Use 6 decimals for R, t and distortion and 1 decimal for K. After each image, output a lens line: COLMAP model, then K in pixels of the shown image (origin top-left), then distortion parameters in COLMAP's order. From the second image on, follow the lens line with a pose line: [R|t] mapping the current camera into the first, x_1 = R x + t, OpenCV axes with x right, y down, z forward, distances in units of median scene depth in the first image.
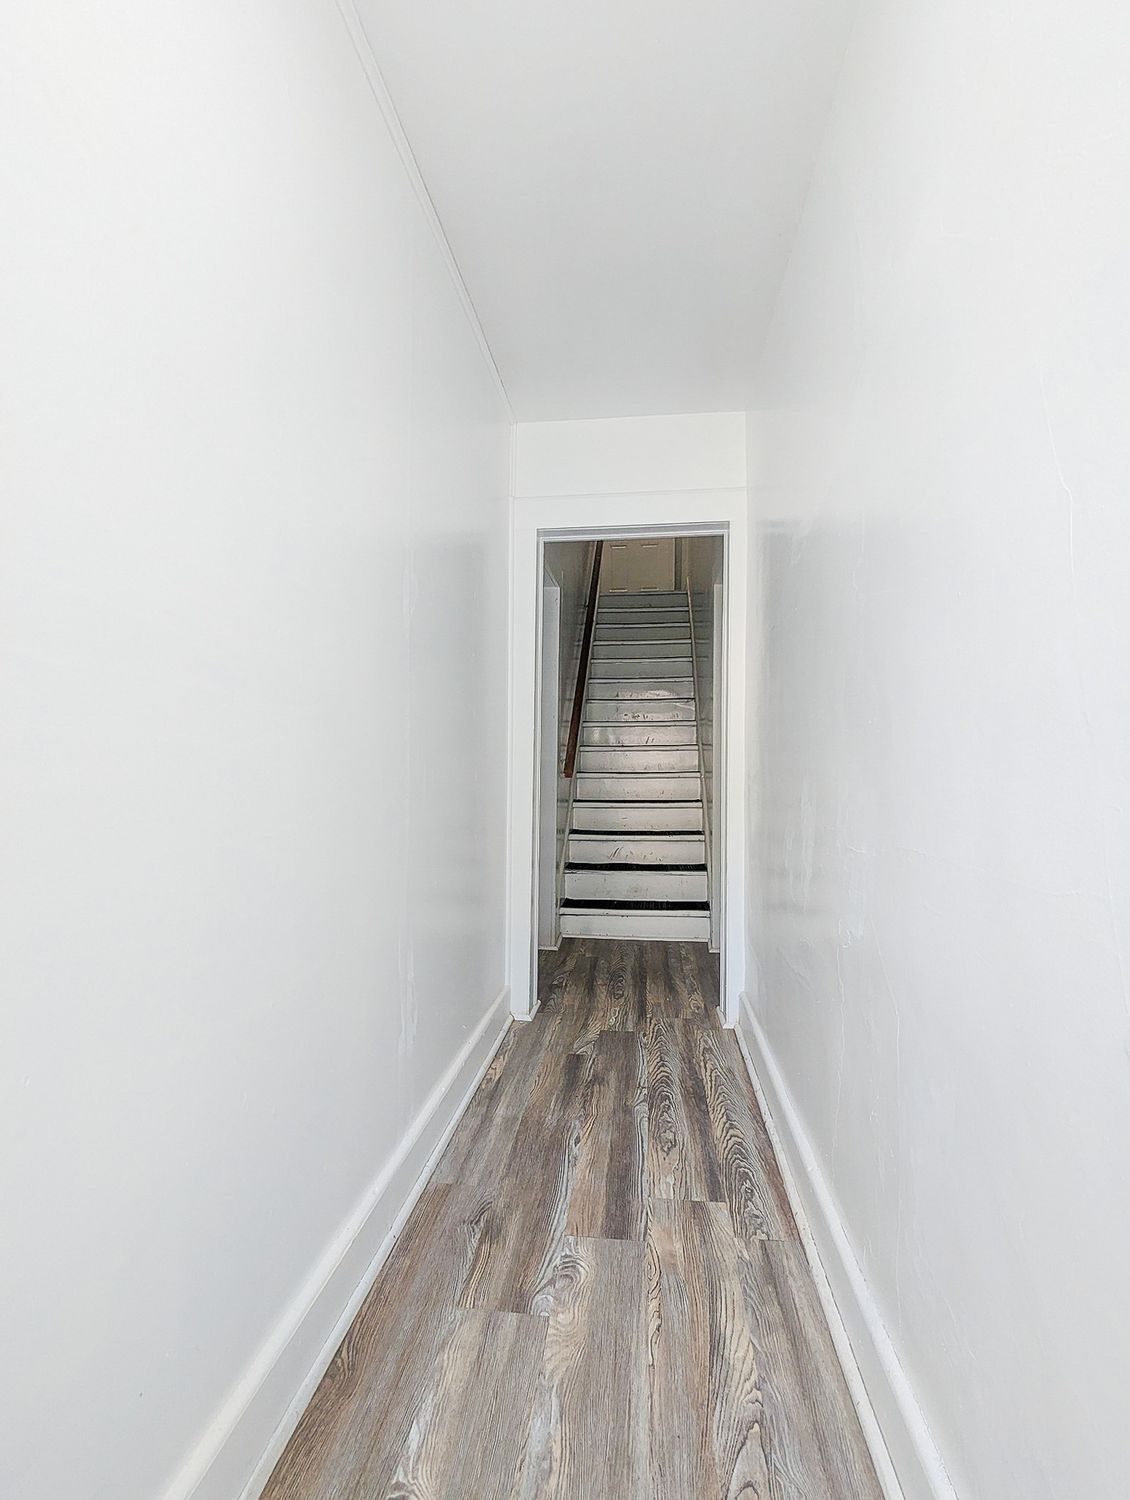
lens RADIAL K [[712.4, 0, 565.0], [0, 712.4, 750.0], [0, 0, 1]] dist [-0.000863, -0.001321]
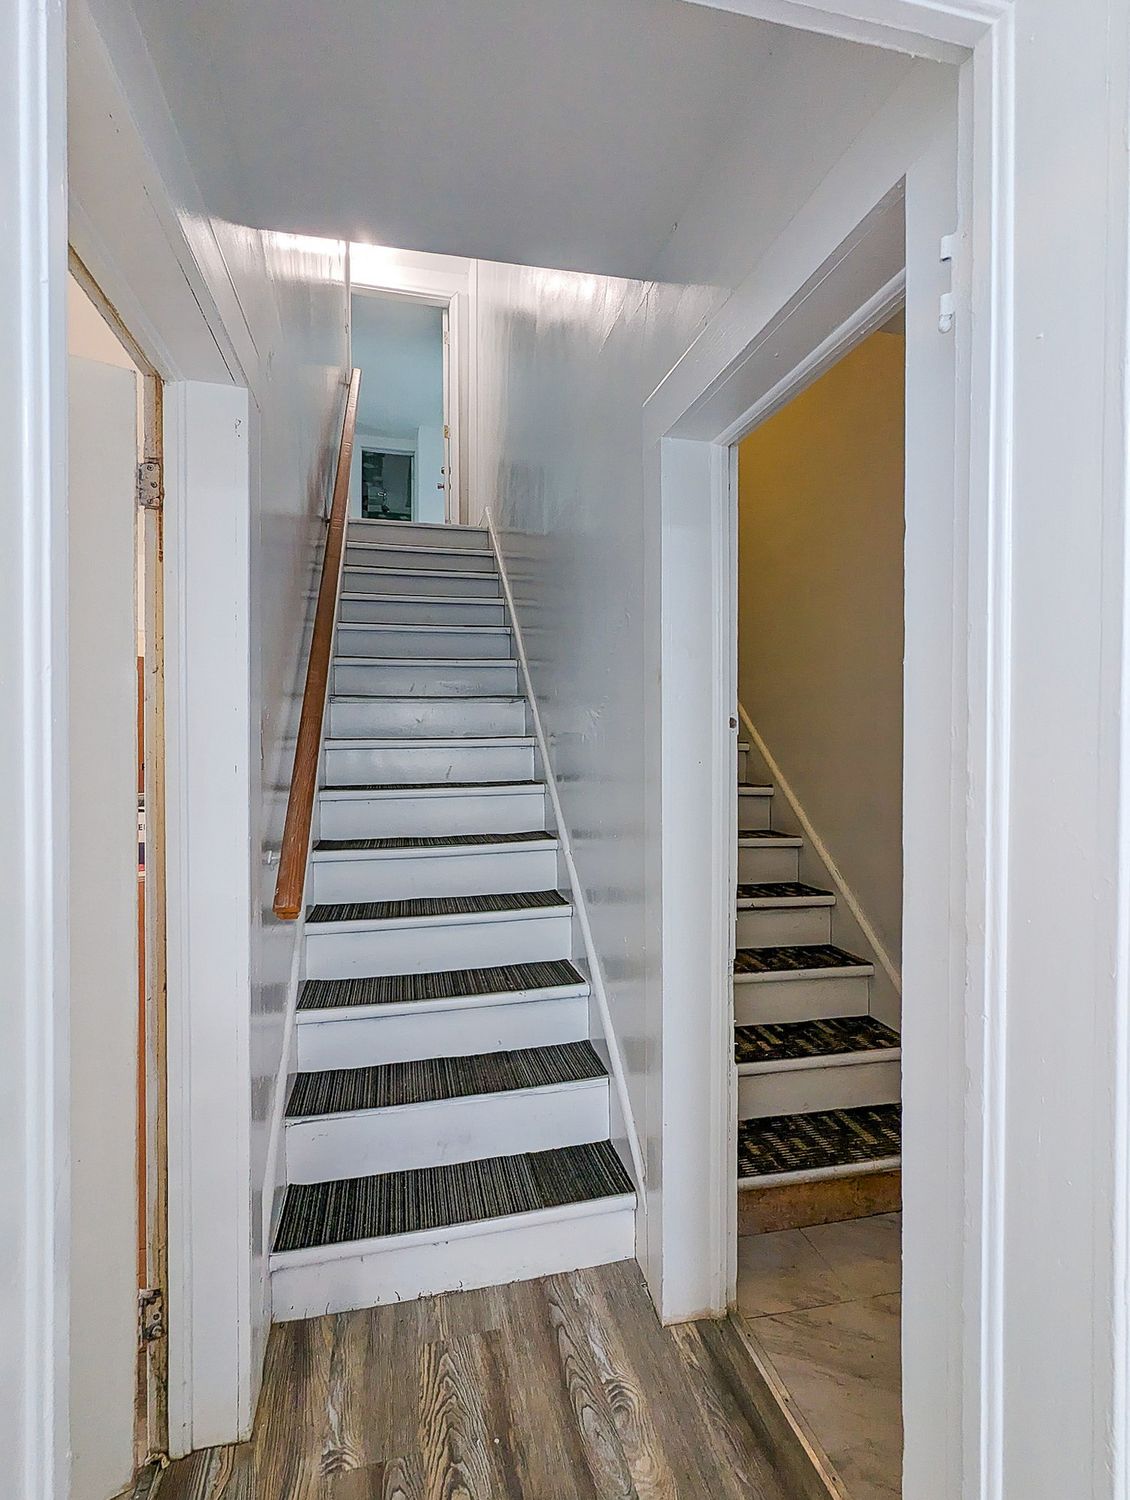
lens RADIAL K [[712.4, 0, 565.0], [0, 712.4, 750.0], [0, 0, 1]] dist [-0.000863, -0.001321]
pose [[0.942377, -0.032010, 0.333017, 0.024029], [0.020151, 0.999036, 0.039007, -0.062481], [-0.333944, -0.030049, 0.942114, 0.605220]]
